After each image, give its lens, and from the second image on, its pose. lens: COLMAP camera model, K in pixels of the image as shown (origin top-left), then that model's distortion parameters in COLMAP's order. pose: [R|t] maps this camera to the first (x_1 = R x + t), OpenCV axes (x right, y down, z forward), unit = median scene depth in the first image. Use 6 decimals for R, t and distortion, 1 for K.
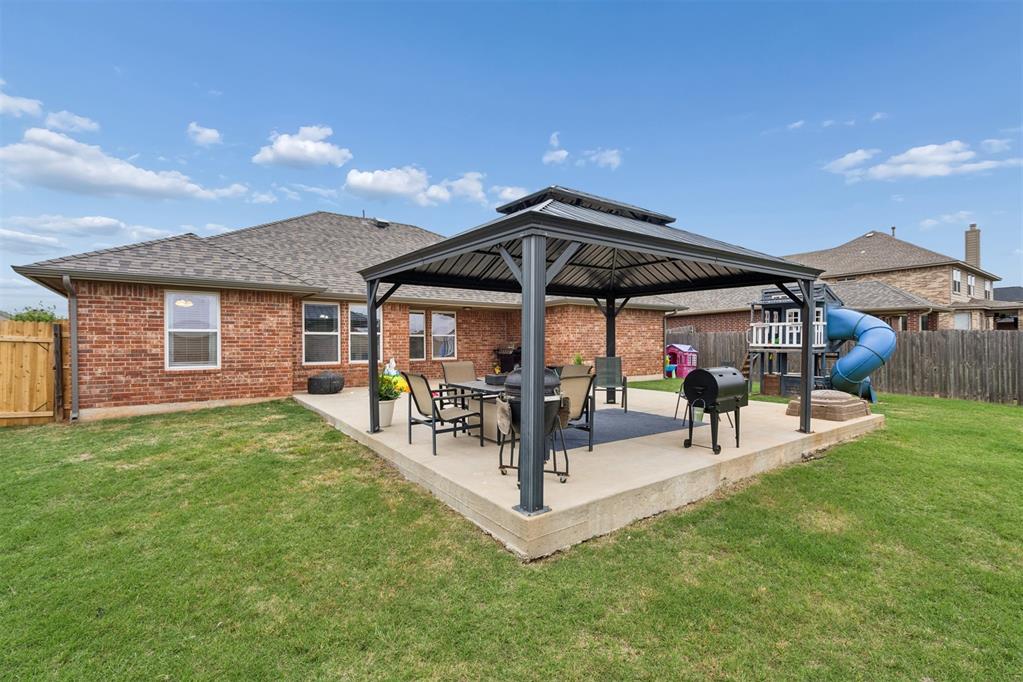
lens RADIAL K [[463.5, 0, 511.8], [0, 463.5, 339.1], [0, 0, 1]] dist [0.011668, 0.000346]
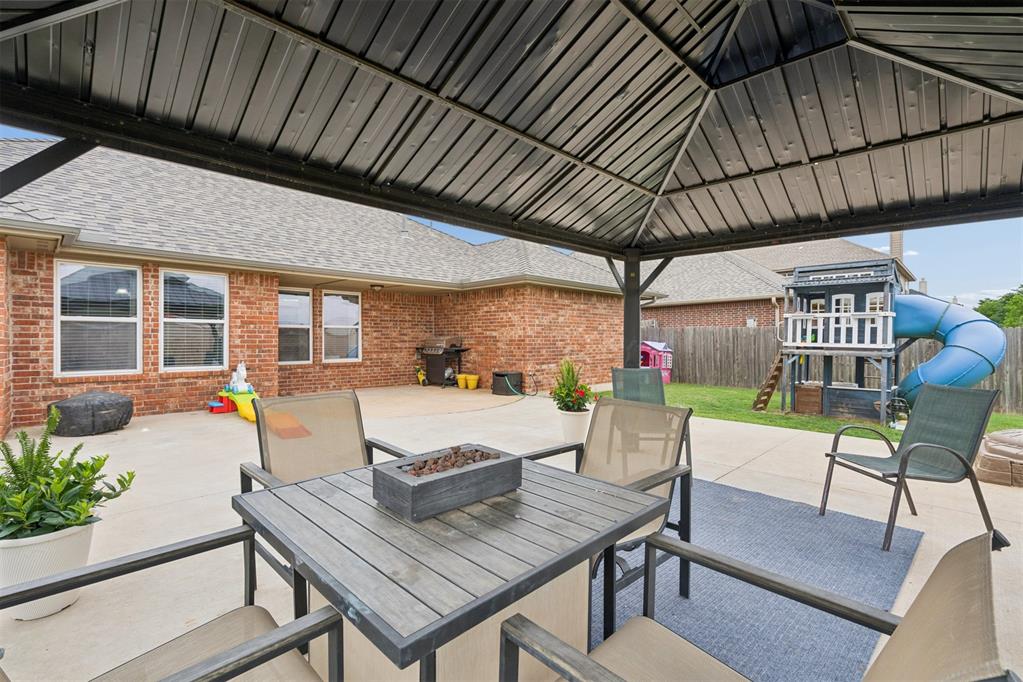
lens RADIAL K [[463.4, 0, 507.0], [0, 463.4, 330.4], [0, 0, 1]] dist [0.000700, 0.000174]
pose [[0.988519, 0.010032, 0.150764, -0.011840], [-0.008995, 0.999931, -0.007560, 0.000618], [-0.150830, 0.006117, 0.988541, 0.369451]]
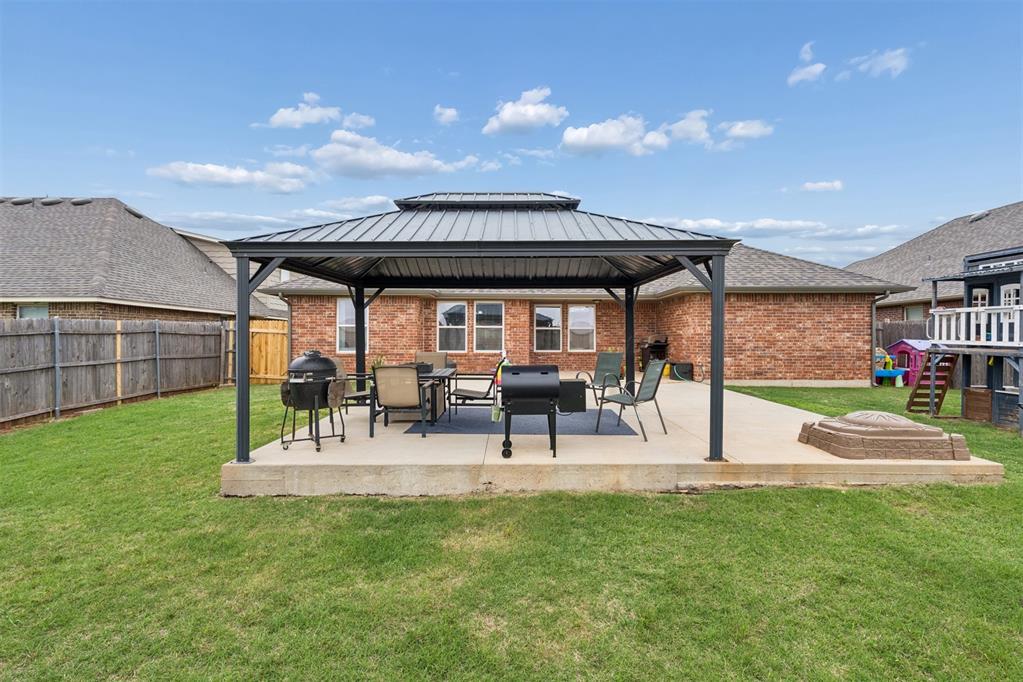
lens RADIAL K [[463.7, 0, 515.4], [0, 463.7, 335.7], [0, 0, 1]] dist [-0.000123, 0.000315]
pose [[0.807594, 0.007118, -0.589696, 0.431145], [-0.000540, 0.999936, 0.011330, -0.003646], [0.589739, -0.008832, 0.807546, 0.113757]]
